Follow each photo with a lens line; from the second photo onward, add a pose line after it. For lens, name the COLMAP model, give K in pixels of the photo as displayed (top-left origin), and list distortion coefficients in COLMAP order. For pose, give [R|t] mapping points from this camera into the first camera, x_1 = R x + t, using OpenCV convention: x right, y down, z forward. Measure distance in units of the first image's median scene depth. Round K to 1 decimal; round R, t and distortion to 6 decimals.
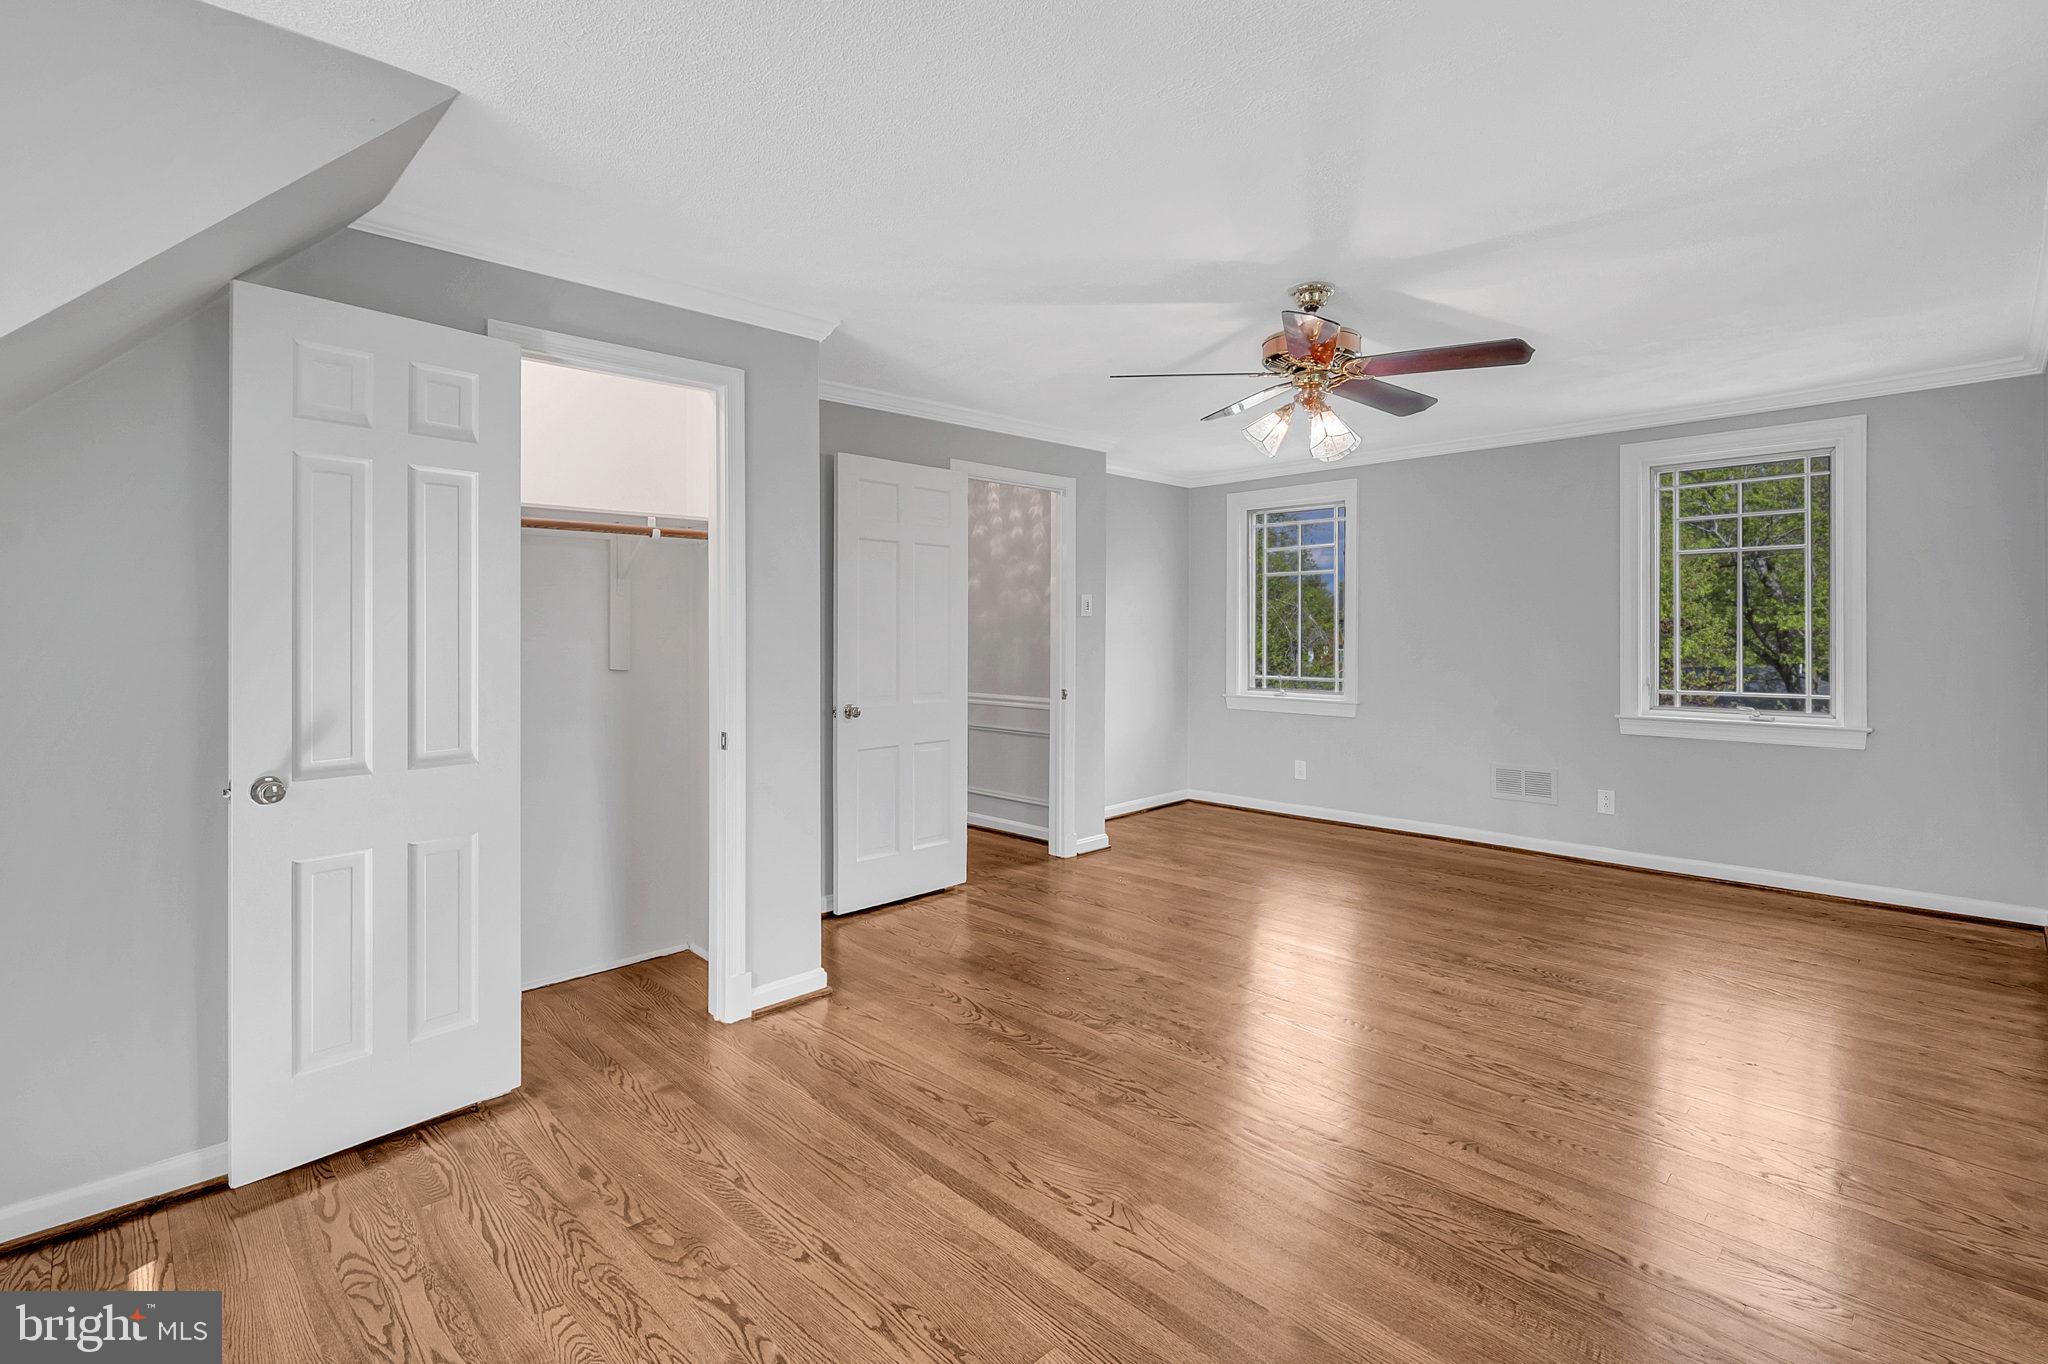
lens RADIAL K [[942.5, 0, 1040.1], [0, 942.5, 624.7], [0, 0, 1]] dist [-0.006112, -0.000797]
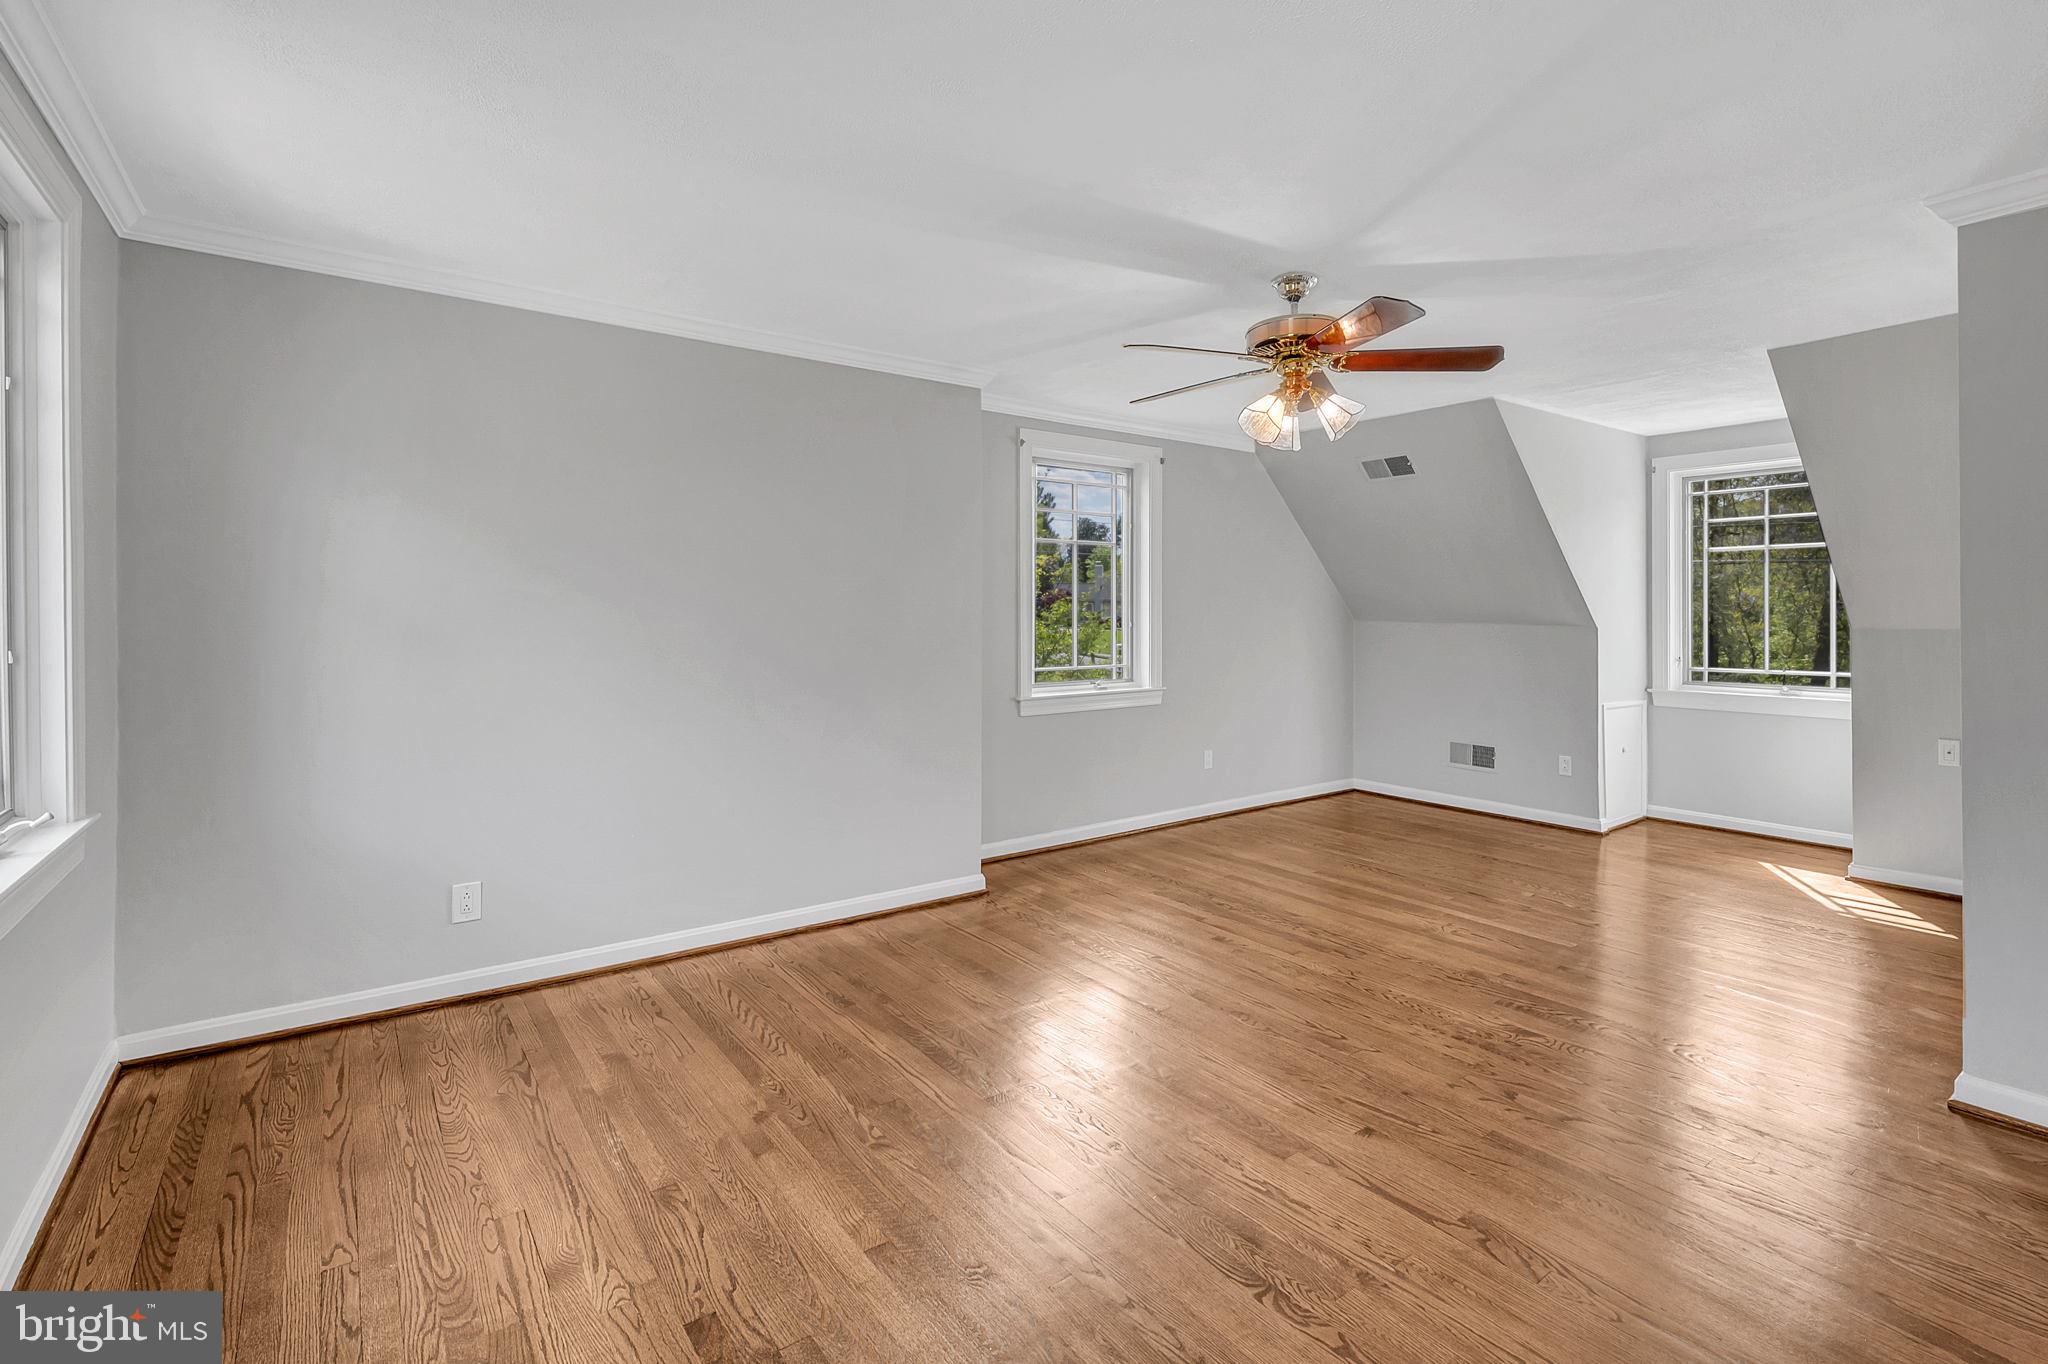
lens RADIAL K [[942.5, 0, 1022.6], [0, 942.5, 630.0], [0, 0, 1]] dist [-0.006112, -0.000797]
pose [[-0.988635, 0.008636, 0.150088, 0.414218], [0.010040, 0.999913, 0.008598, 0.002758], [-0.150001, 0.010007, -0.988635, 1.988868]]
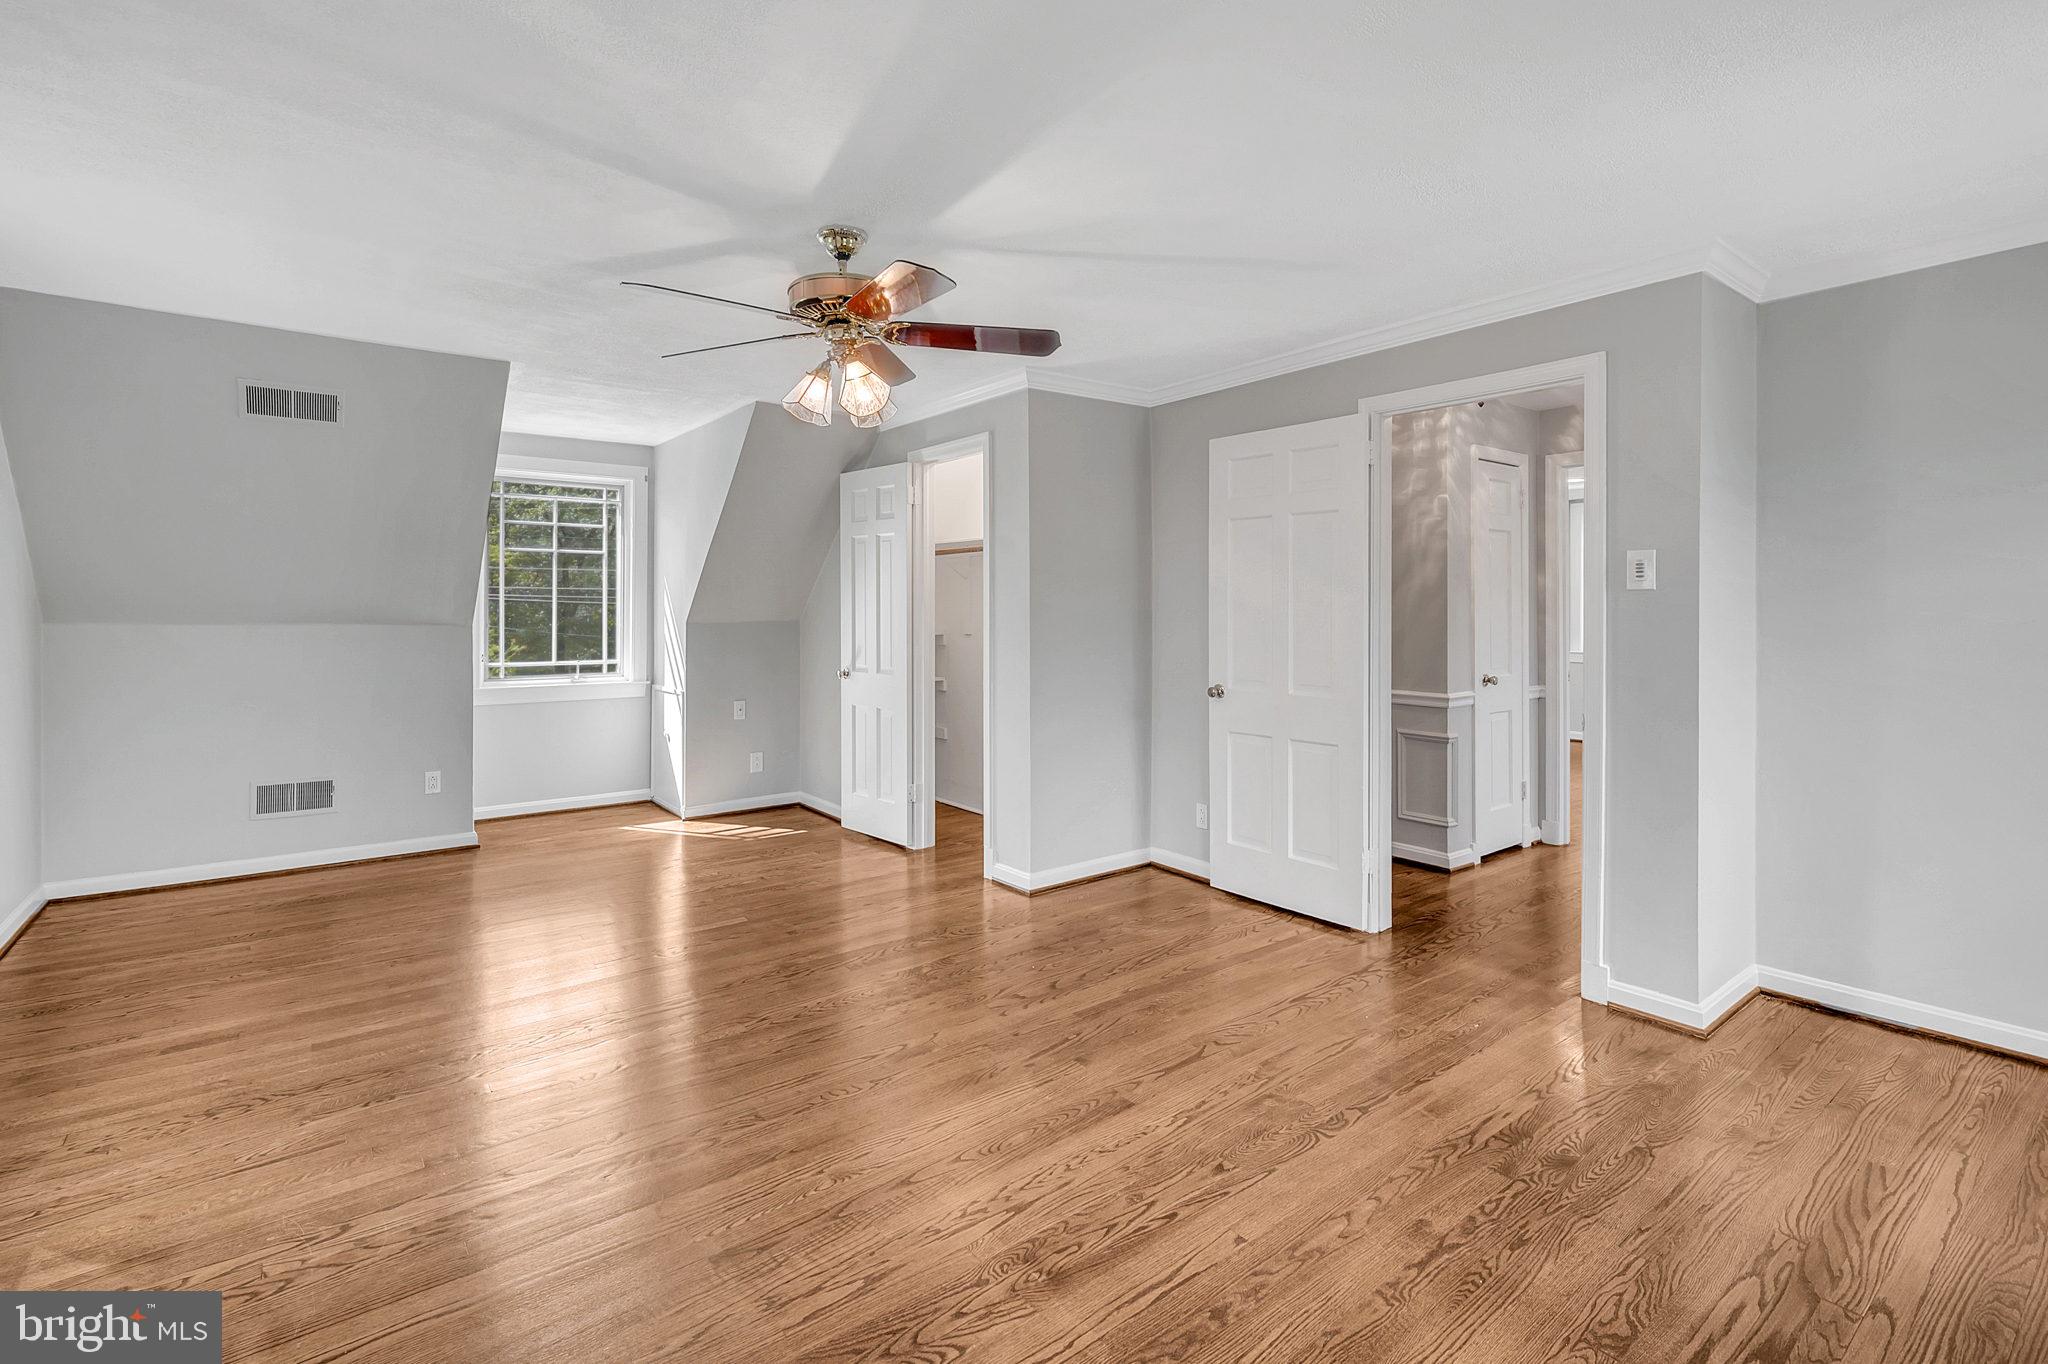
lens RADIAL K [[942.5, 0, 1041.3], [0, 942.5, 604.2], [0, 0, 1]] dist [-0.006112, -0.000797]
pose [[-0.112796, 0.004906, -0.993606, 1.132308], [0.010333, 0.999940, 0.003764, -0.009958], [0.993564, -0.009843, -0.112840, 1.258574]]
